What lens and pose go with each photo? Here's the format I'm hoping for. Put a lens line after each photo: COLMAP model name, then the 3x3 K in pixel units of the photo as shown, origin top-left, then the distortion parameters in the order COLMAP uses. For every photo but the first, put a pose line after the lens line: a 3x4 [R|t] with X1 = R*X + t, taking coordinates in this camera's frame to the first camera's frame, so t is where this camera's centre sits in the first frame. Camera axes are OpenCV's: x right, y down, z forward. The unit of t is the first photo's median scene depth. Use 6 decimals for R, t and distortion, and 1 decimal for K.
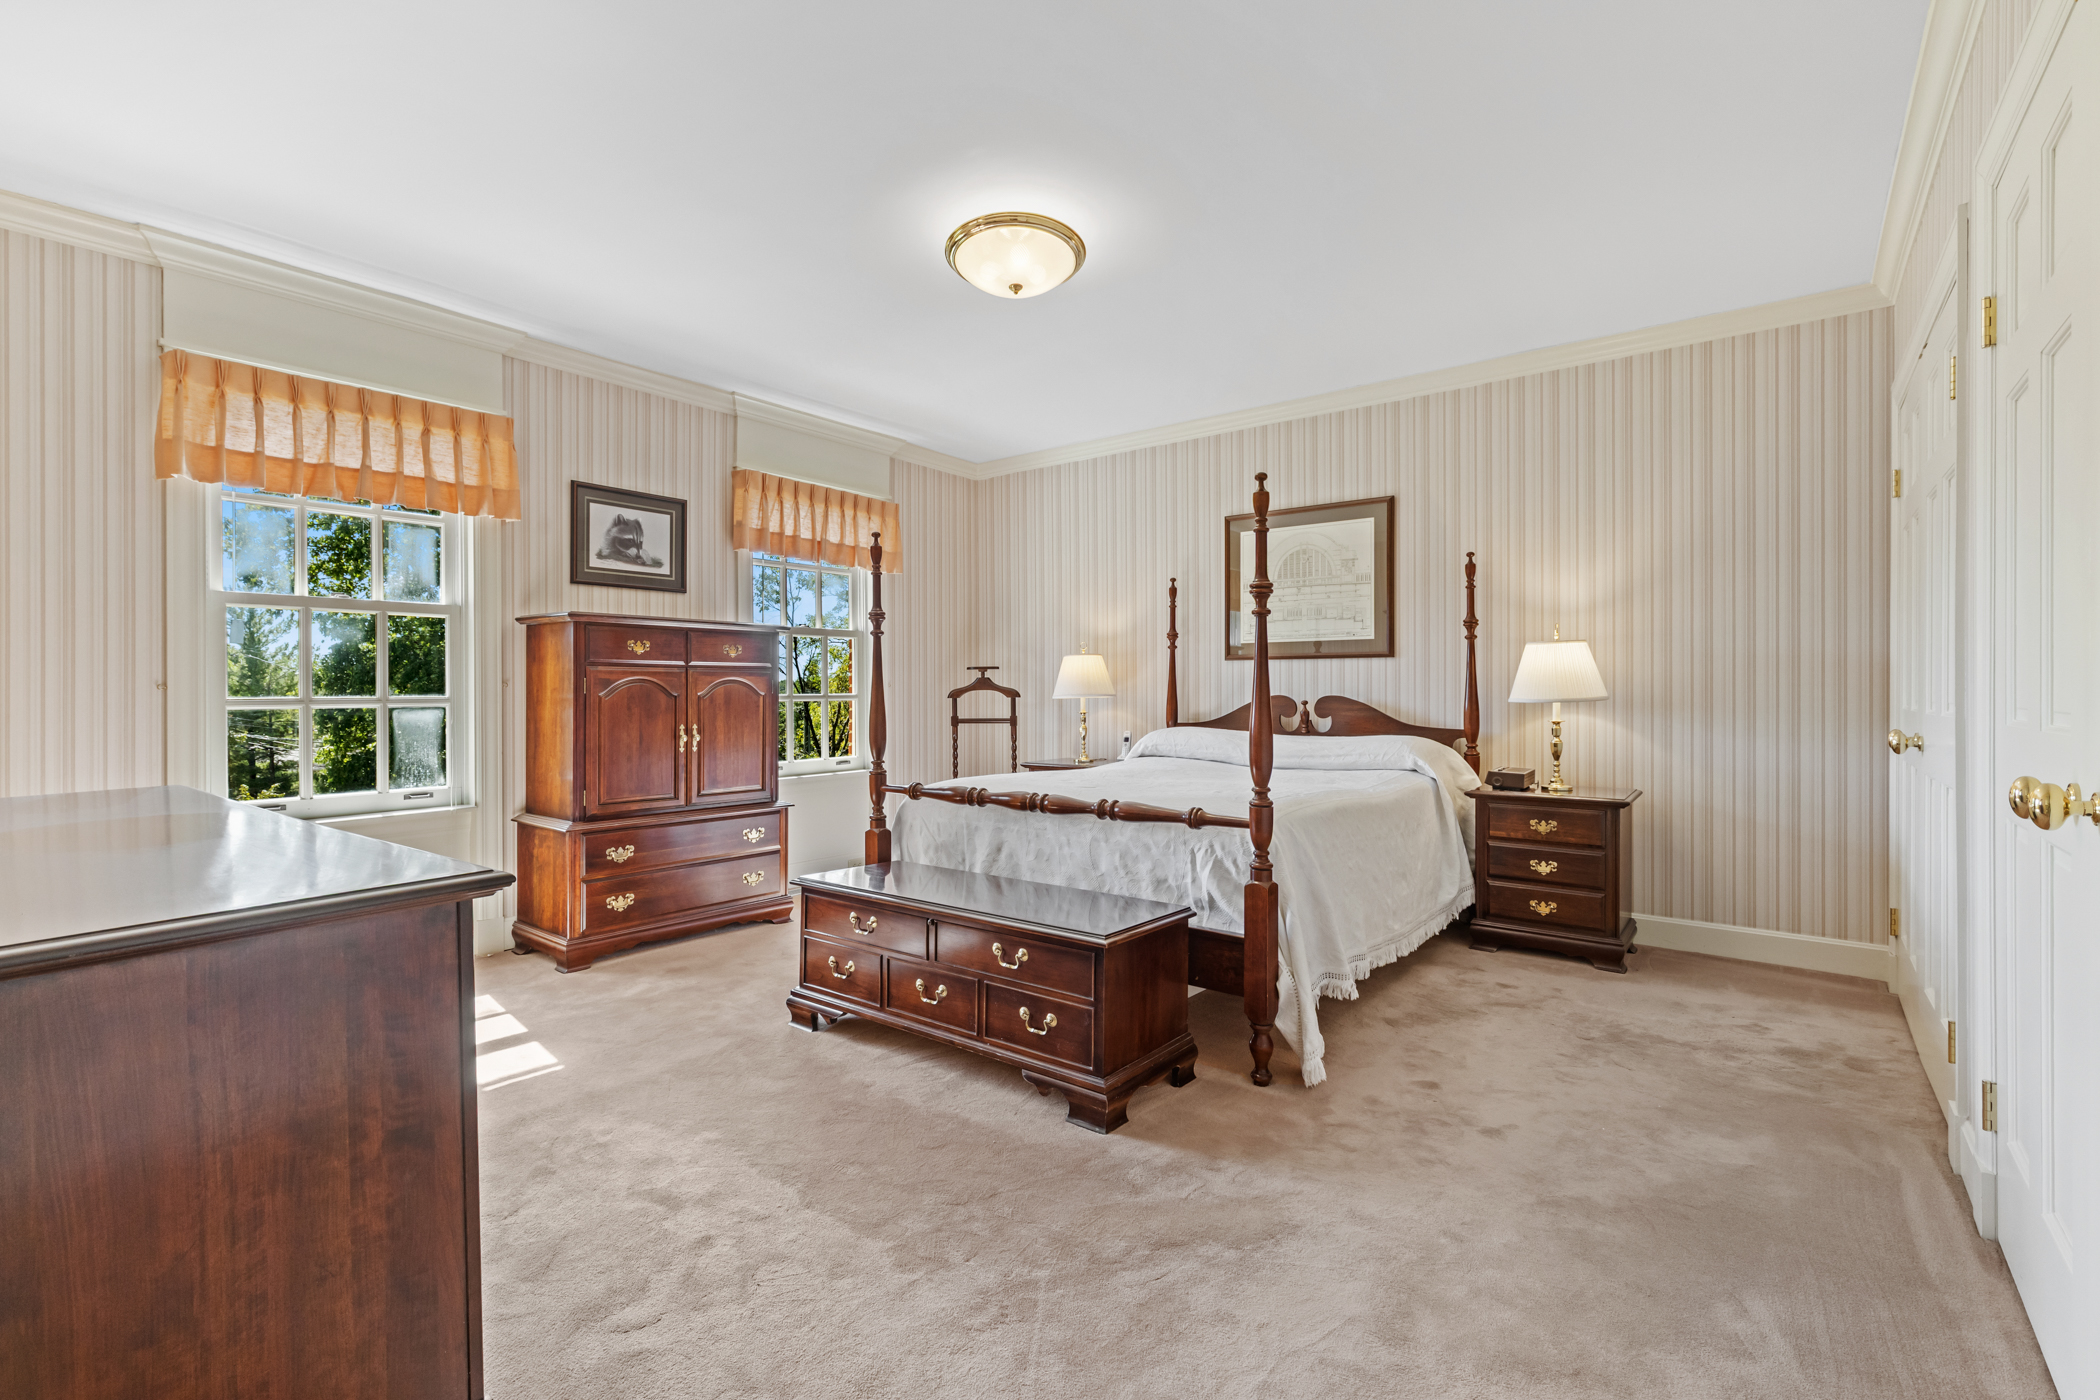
lens RADIAL K [[944.1, 0, 1052.5], [0, 944.1, 693.3], [0, 0, 1]] dist [-0.001842, -0.000606]
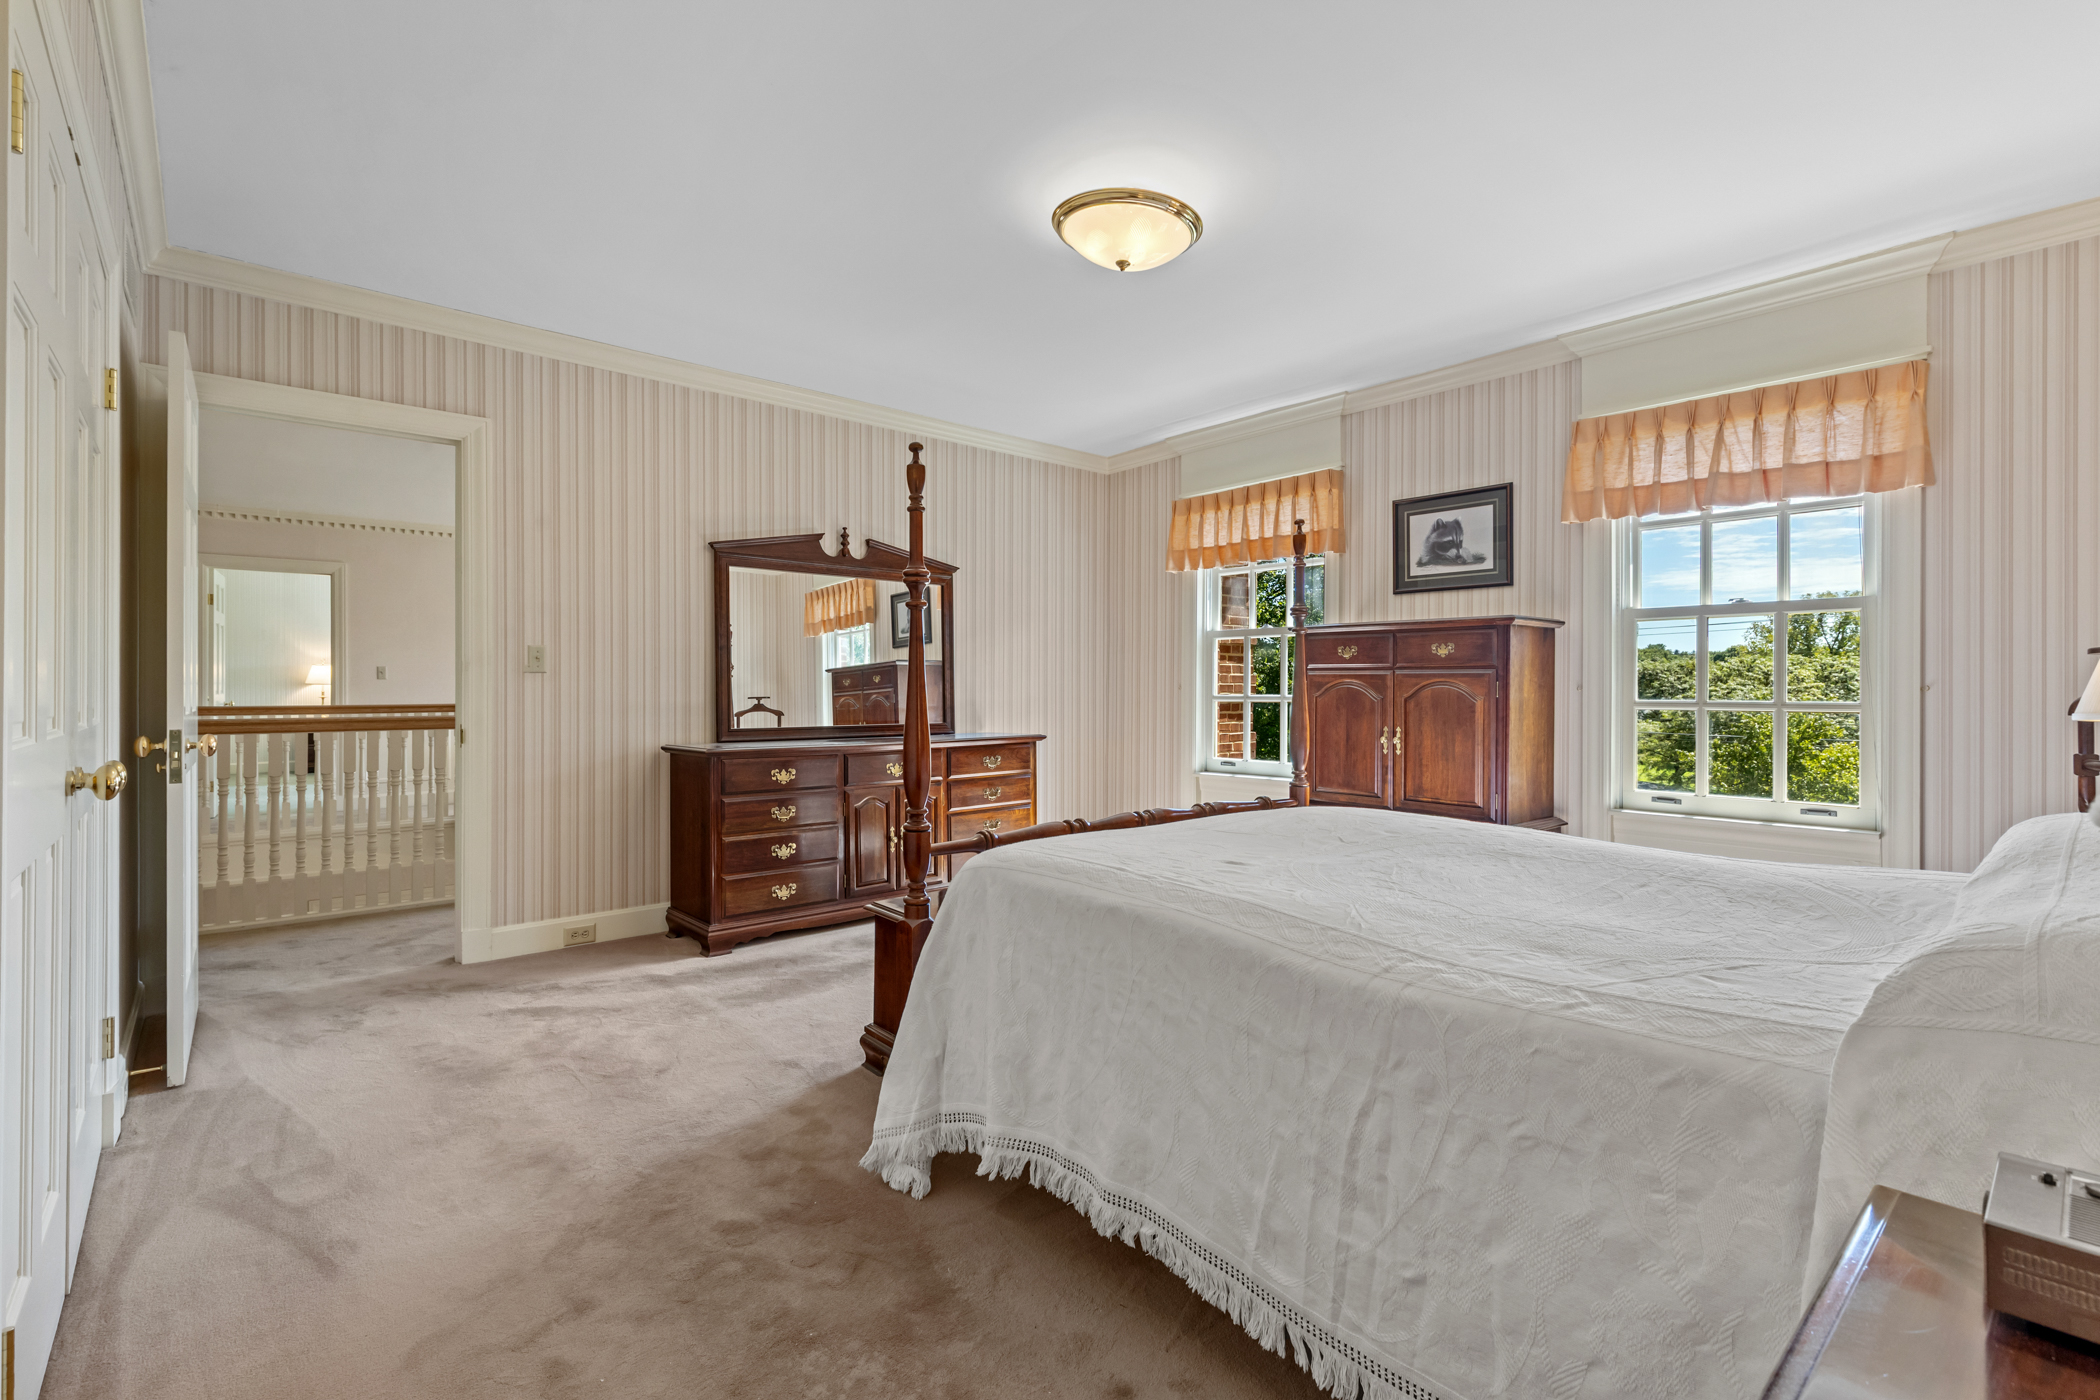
lens RADIAL K [[944.1, 0, 1059.5], [0, 944.1, 688.1], [0, 0, 1]] dist [-0.001842, -0.000606]
pose [[-0.201294, -0.001301, -0.979530, 0.612849], [-0.012740, 0.999918, 0.001290, -0.003948], [0.979448, 0.012739, -0.201294, 0.799599]]
